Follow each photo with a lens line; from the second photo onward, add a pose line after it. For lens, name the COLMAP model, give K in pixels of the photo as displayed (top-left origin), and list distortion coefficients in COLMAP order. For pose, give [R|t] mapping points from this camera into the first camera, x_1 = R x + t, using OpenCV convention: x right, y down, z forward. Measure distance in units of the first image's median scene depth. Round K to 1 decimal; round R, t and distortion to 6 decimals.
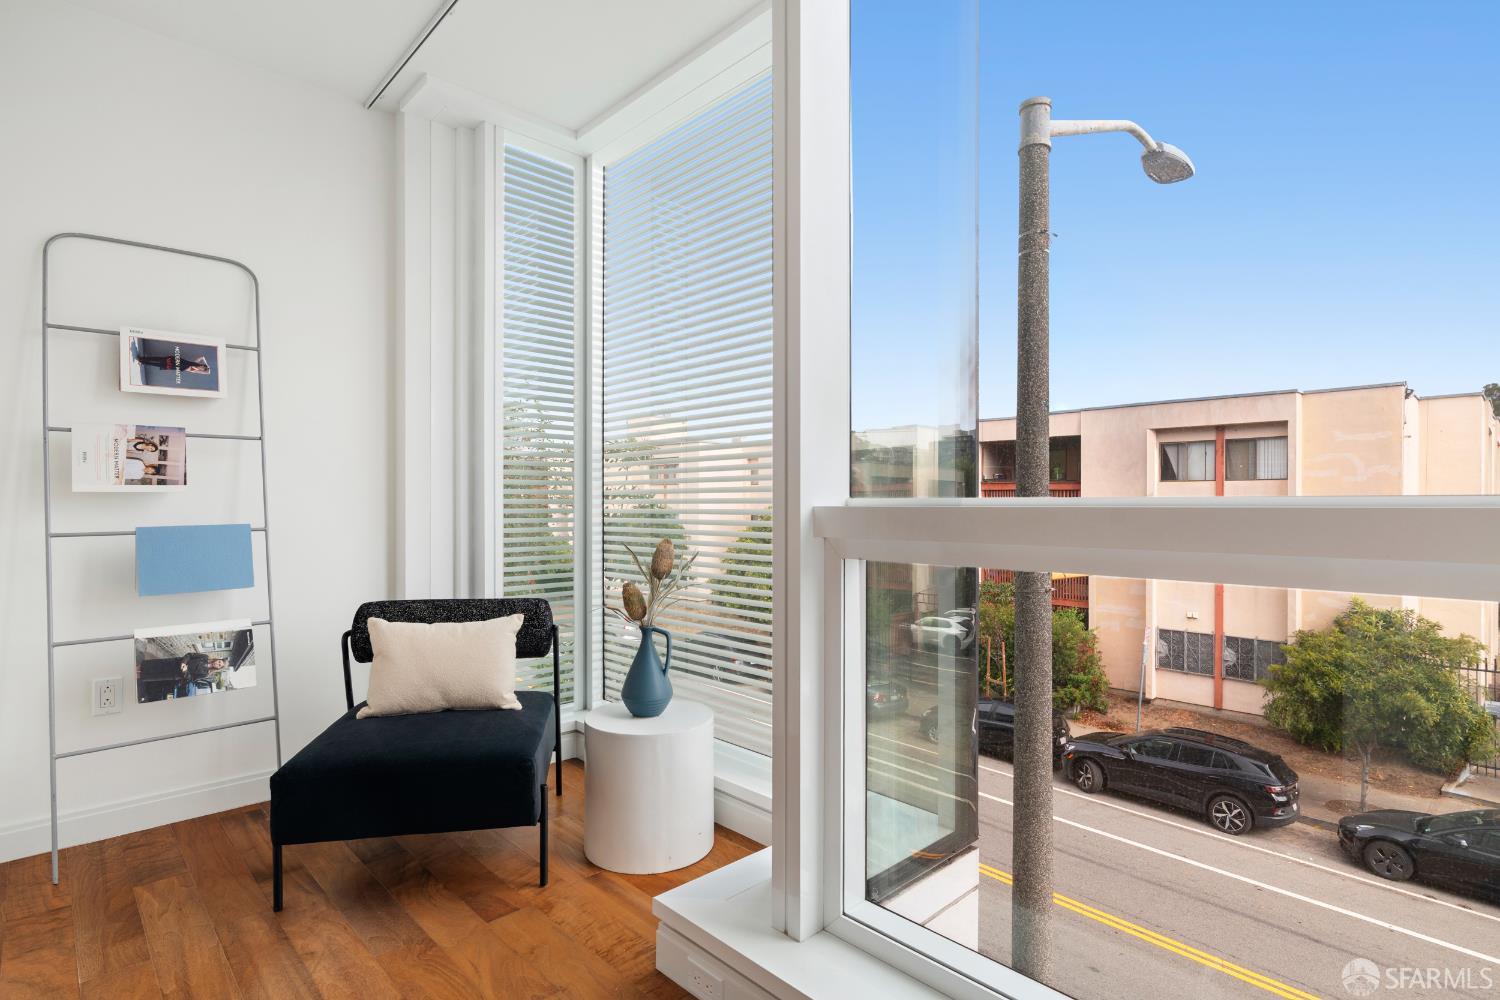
lens RADIAL K [[734.8, 0, 749.3], [0, 734.8, 507.3], [0, 0, 1]] dist [-0.004040, -0.001278]
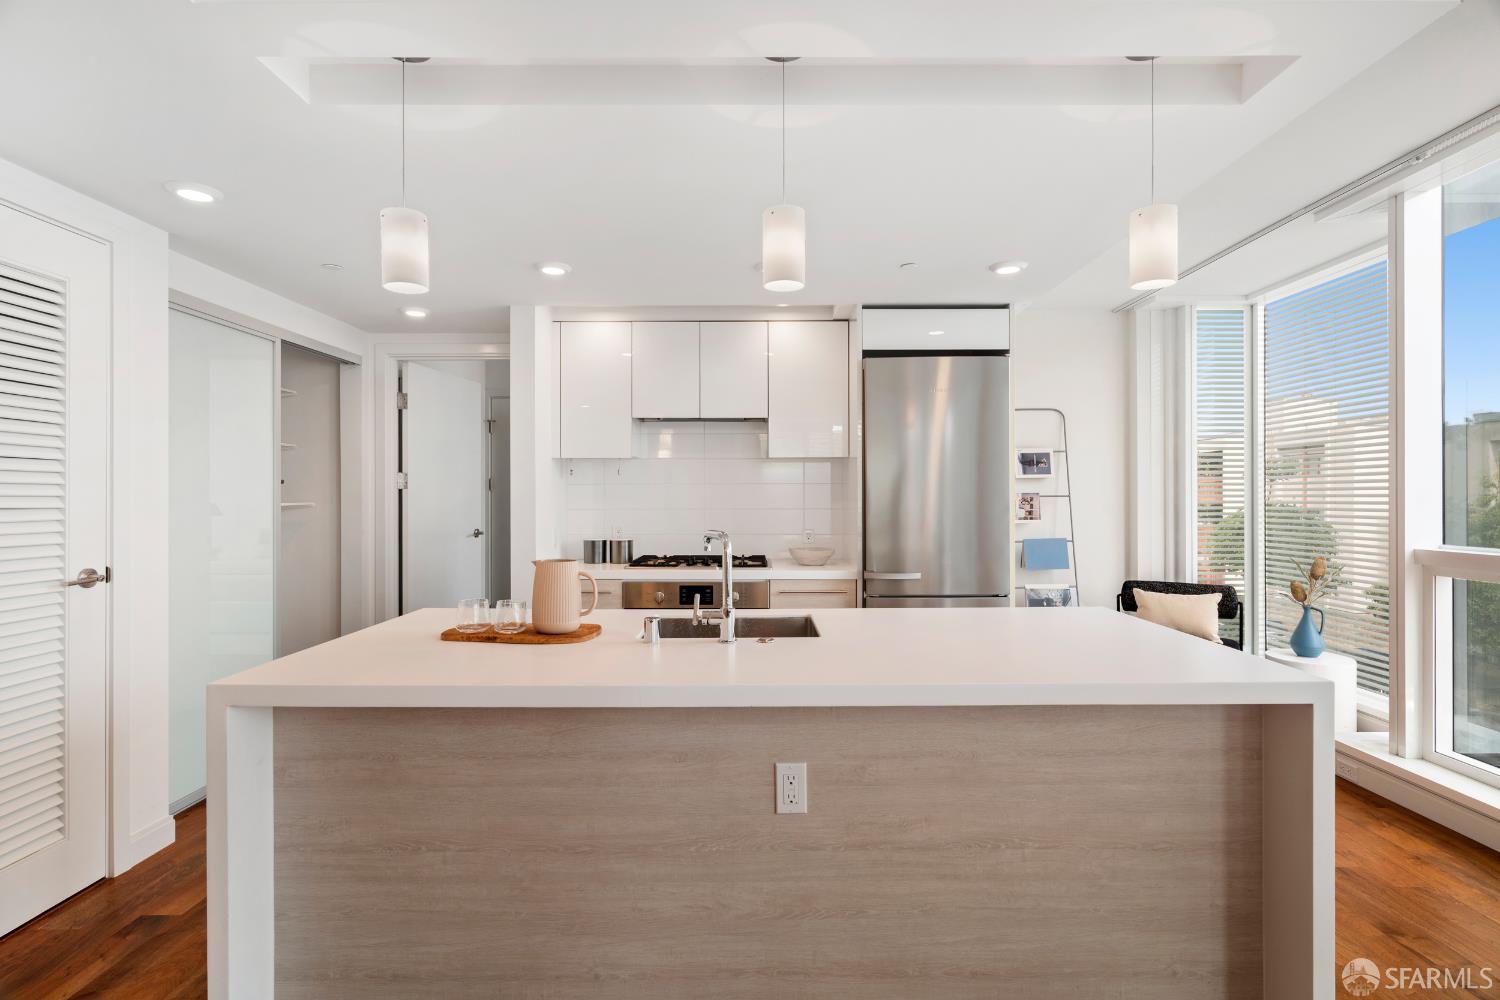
lens RADIAL K [[734.8, 0, 749.8], [0, 734.8, 497.7], [0, 0, 1]] dist [-0.004040, -0.001278]
pose [[0.726229, -0.001607, -0.687451, 0.093998], [0.005250, 0.999981, 0.003208, -0.105587], [0.687432, -0.005939, 0.726224, -1.149285]]
